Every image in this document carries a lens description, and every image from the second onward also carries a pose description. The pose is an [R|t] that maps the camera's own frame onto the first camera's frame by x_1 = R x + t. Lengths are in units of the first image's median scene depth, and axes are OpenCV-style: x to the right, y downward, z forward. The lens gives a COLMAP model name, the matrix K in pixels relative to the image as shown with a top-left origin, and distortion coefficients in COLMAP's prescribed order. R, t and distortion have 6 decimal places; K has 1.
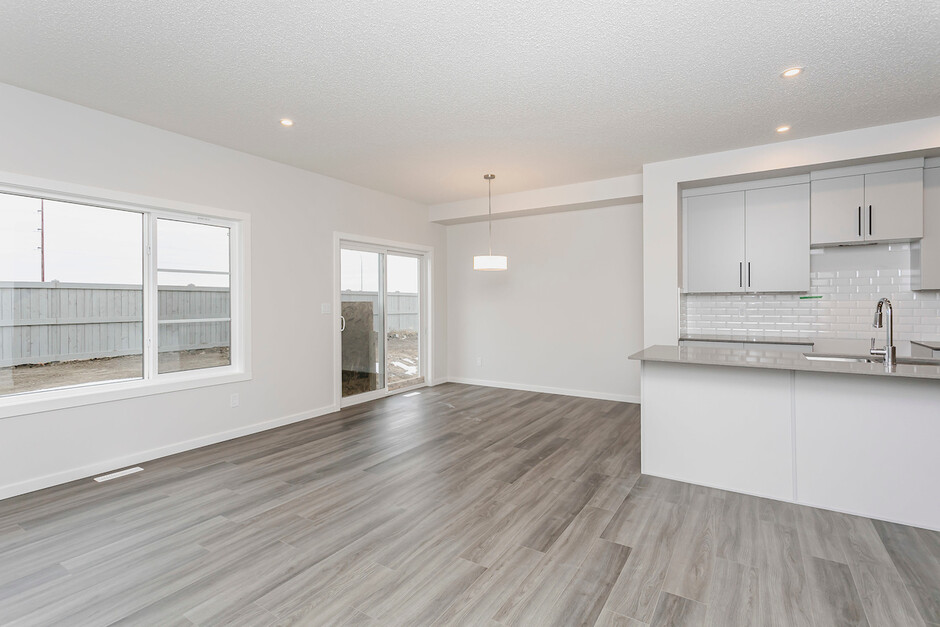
lens RADIAL K [[456.9, 0, 470.0], [0, 456.9, 313.5], [0, 0, 1]] dist [-0.000560, -0.000156]
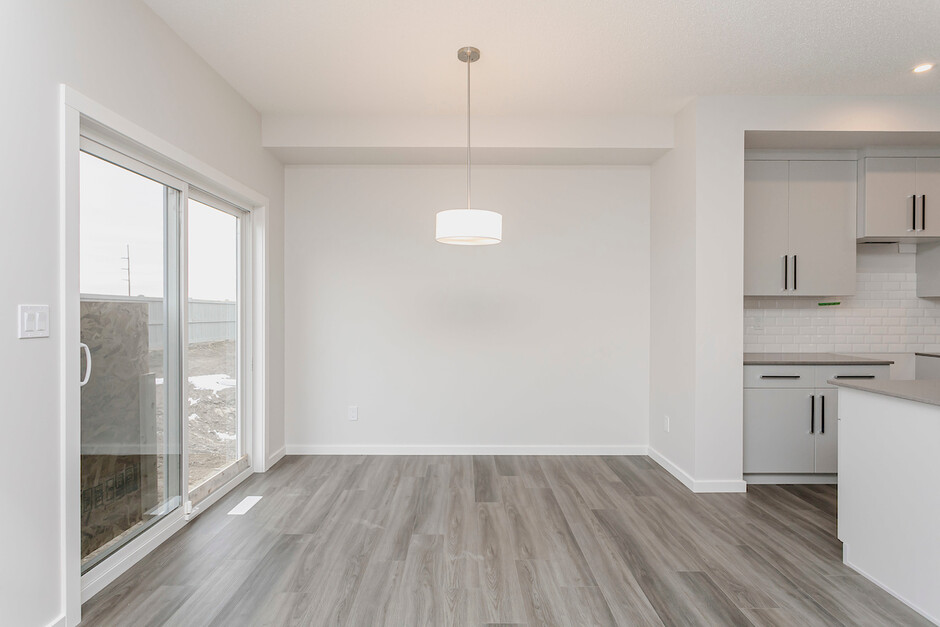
lens RADIAL K [[488.9, 0, 470.0], [0, 488.9, 313.5], [0, 0, 1]] dist [0.001160, 0.000964]
pose [[0.842779, 0.001248, 0.538258, -0.231551], [0.007761, 0.999865, -0.014470, -0.008362], [-0.538204, 0.016372, 0.842656, 0.519957]]
